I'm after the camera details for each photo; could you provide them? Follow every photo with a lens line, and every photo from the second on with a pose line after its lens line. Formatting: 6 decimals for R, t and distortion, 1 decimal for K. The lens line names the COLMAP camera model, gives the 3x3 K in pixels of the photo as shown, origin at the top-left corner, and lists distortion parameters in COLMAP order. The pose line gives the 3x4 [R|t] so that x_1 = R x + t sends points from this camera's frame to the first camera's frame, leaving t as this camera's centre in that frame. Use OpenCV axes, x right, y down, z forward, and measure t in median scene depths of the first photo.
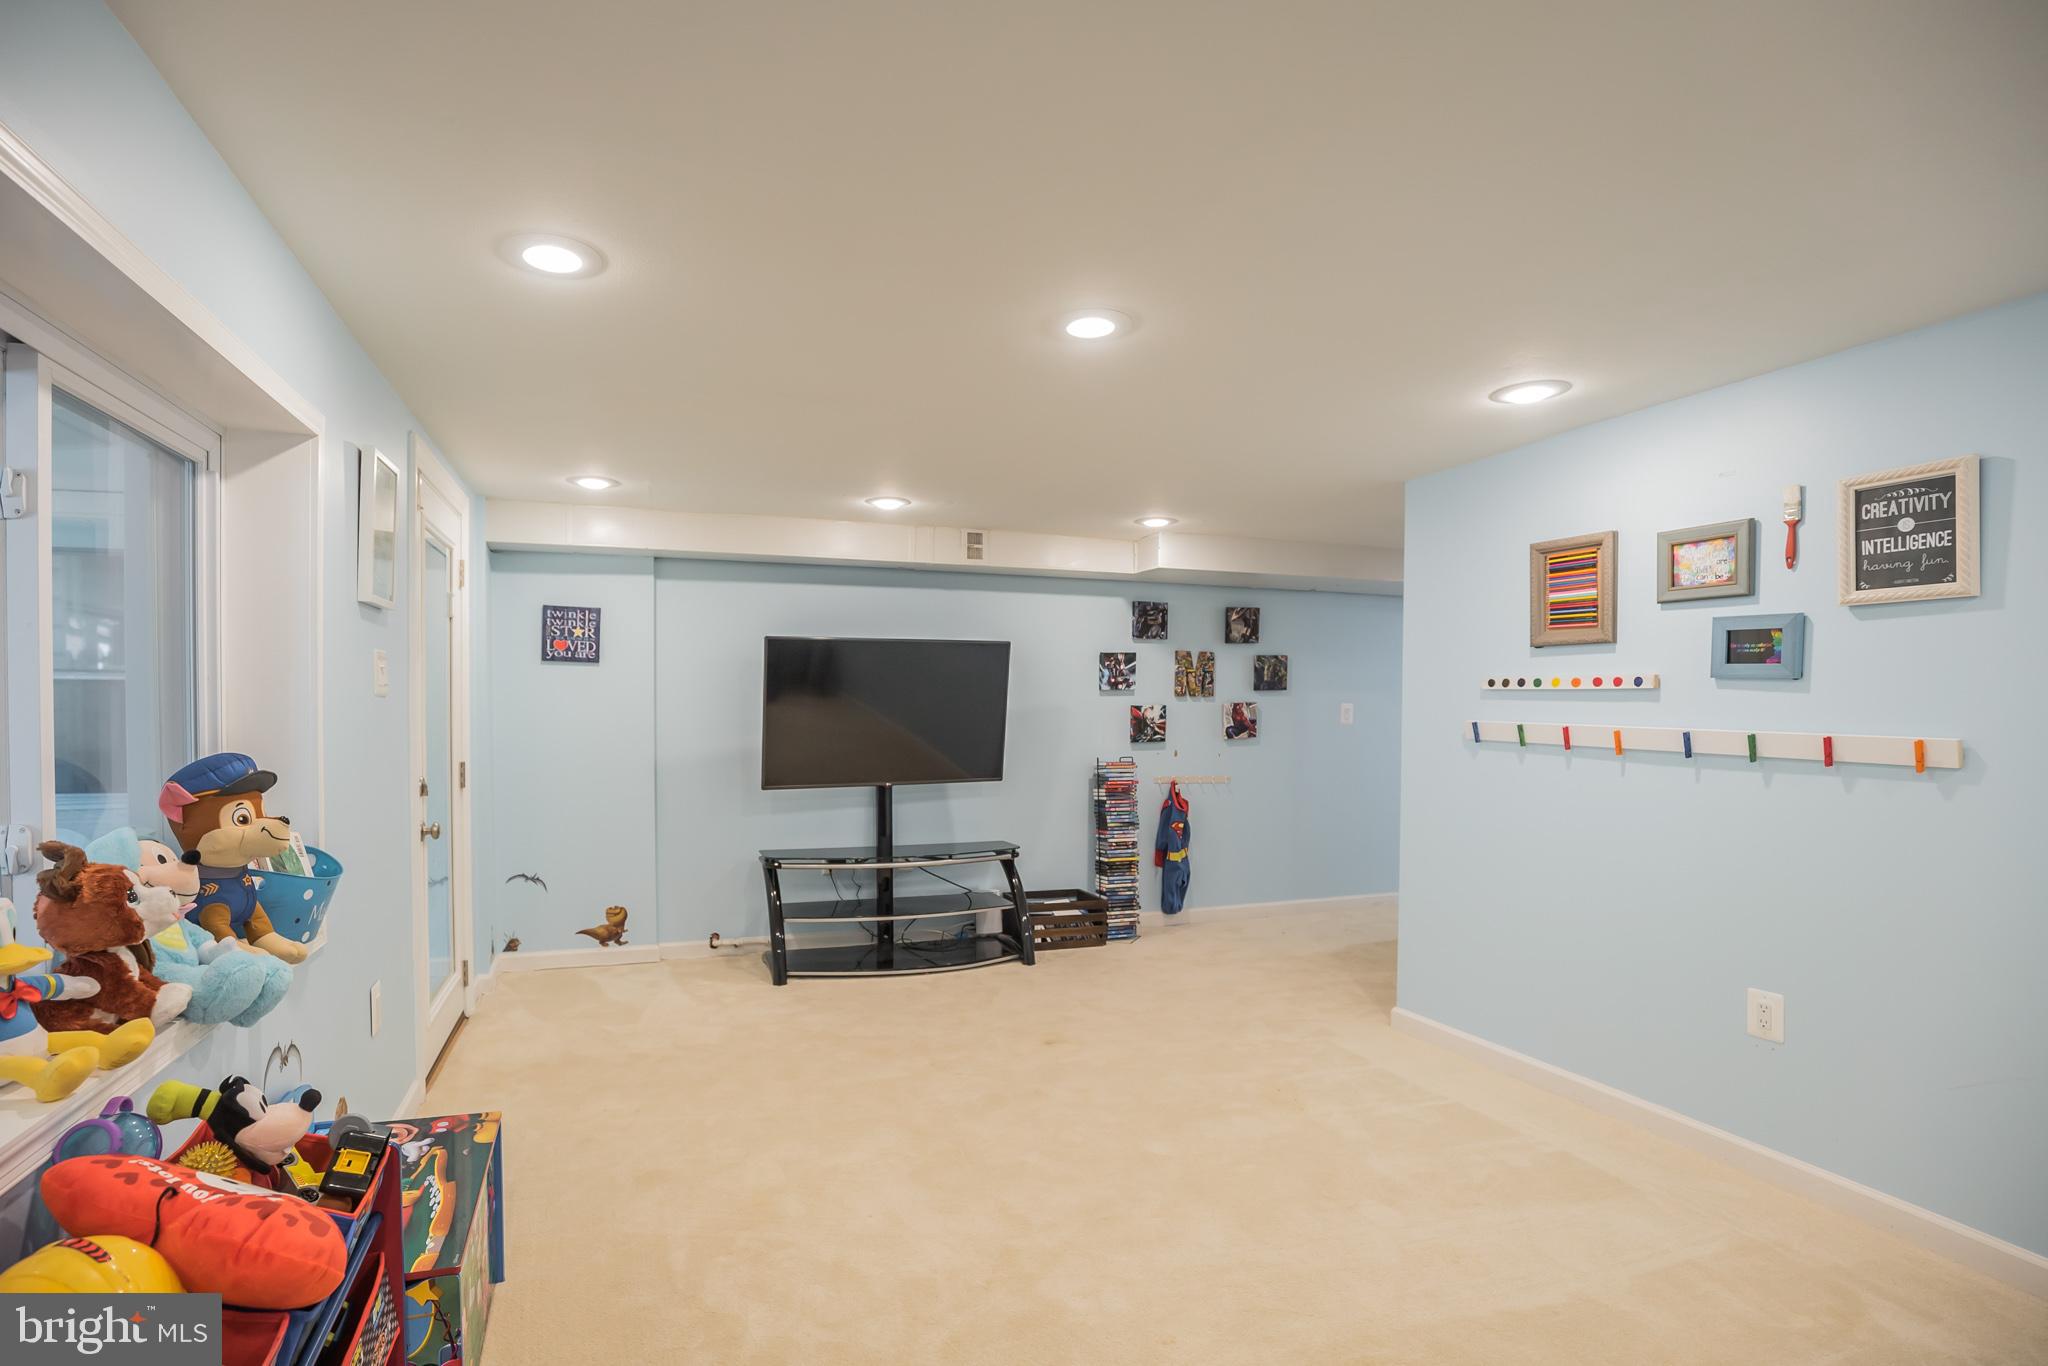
lens RADIAL K [[983.0, 0, 944.5], [0, 983.0, 705.6], [0, 0, 1]] dist [-0.043994, 0.000358]
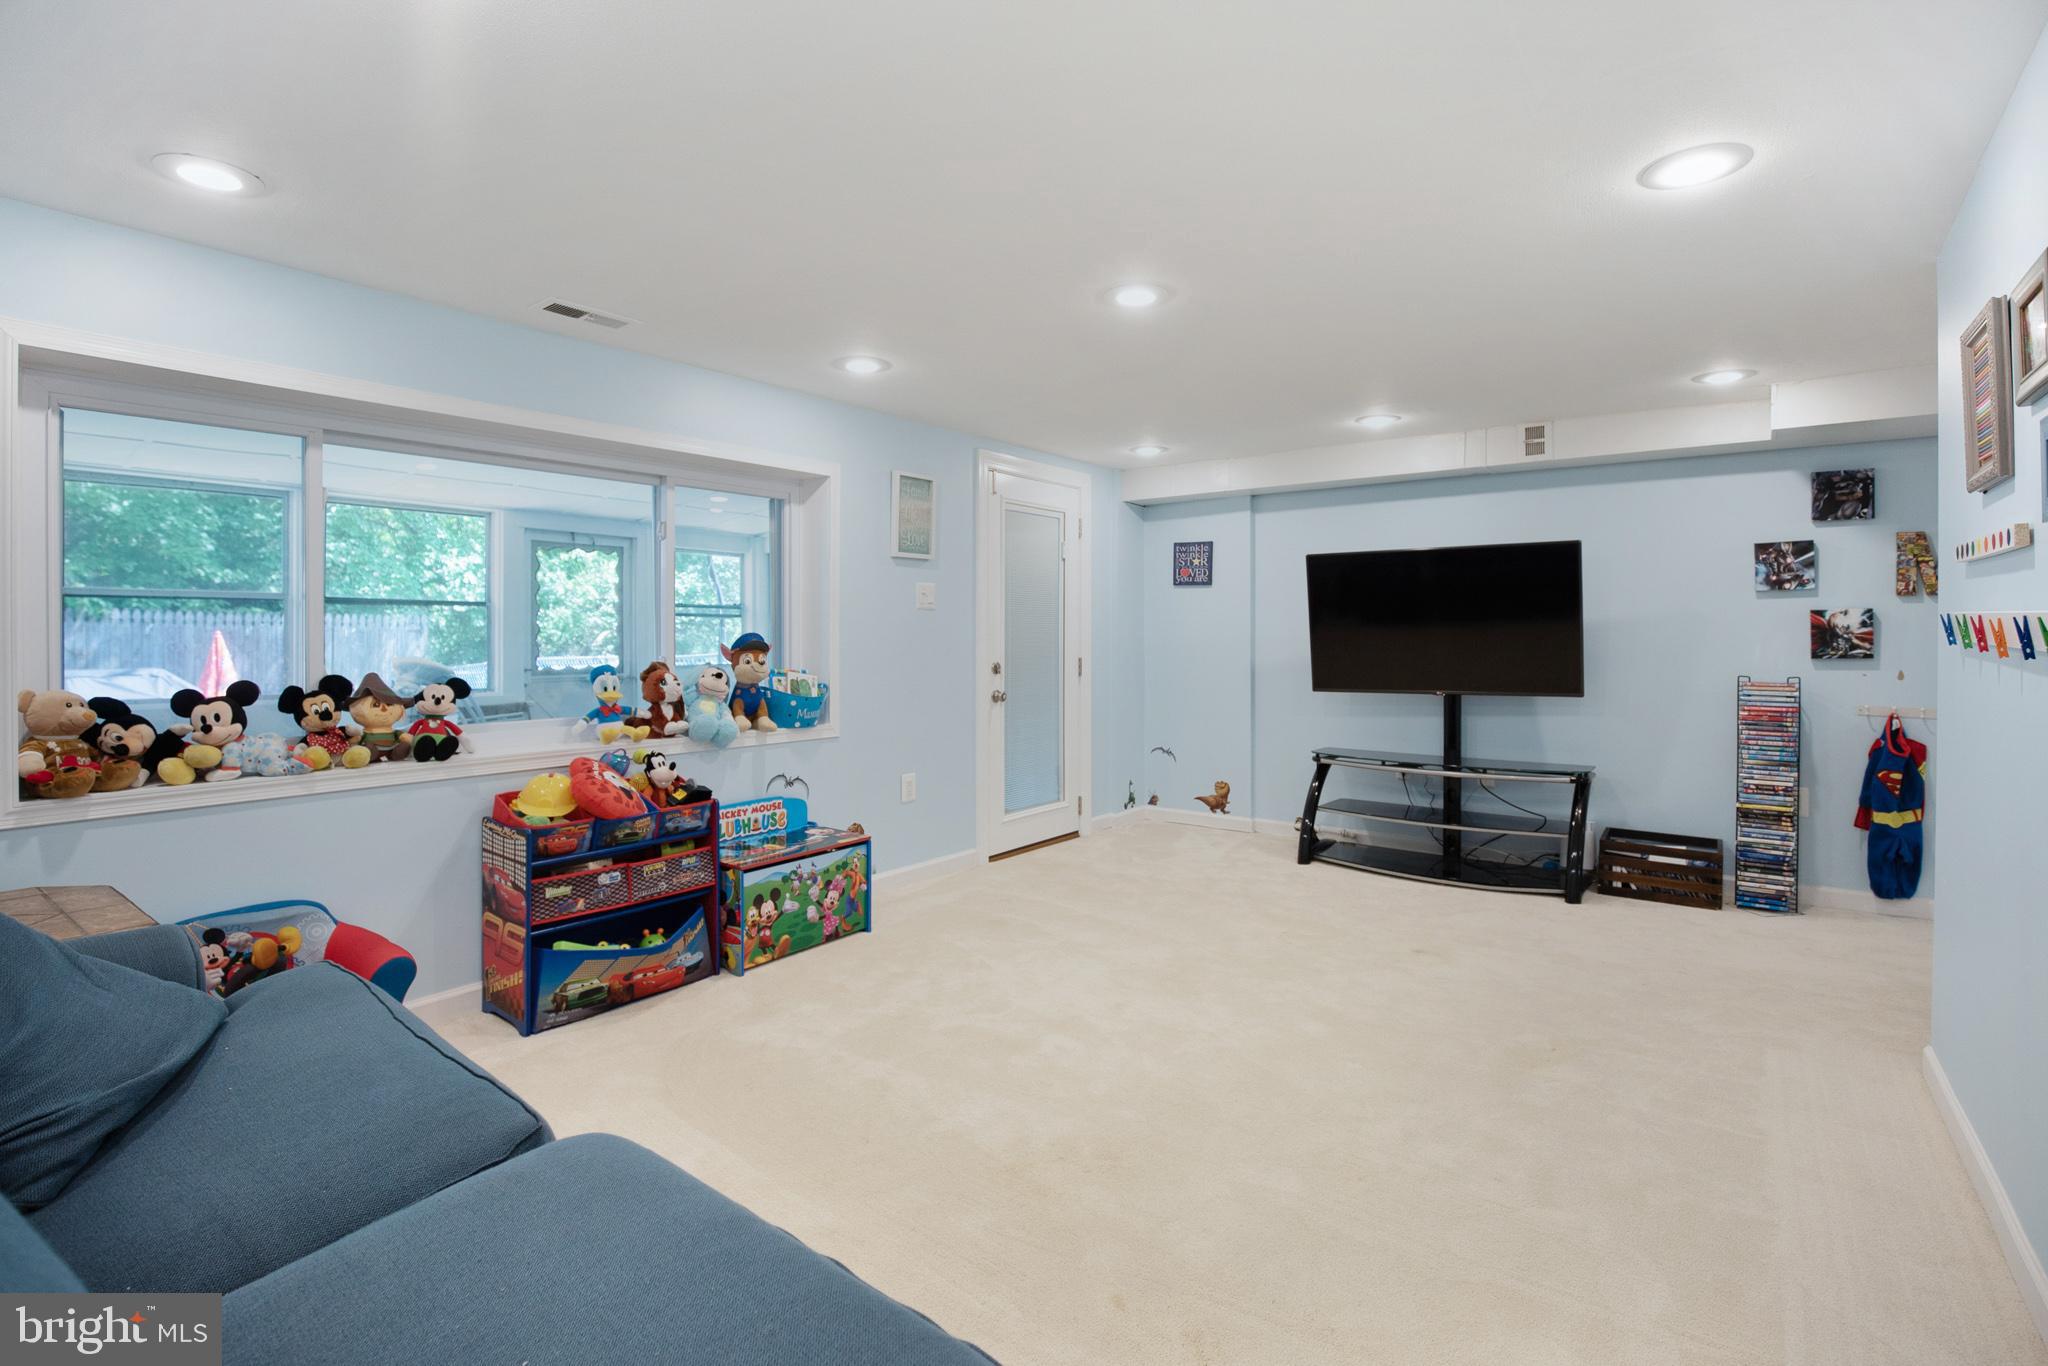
lens RADIAL K [[976.2, 0, 1018.3], [0, 976.2, 614.1], [0, 0, 1]] dist [-0.019711, -0.000132]
pose [[0.565413, -0.021013, -0.824540, 0.538802], [0.002125, 0.999709, -0.024019, 0.023076], [0.824805, 0.011829, 0.565293, 0.087935]]
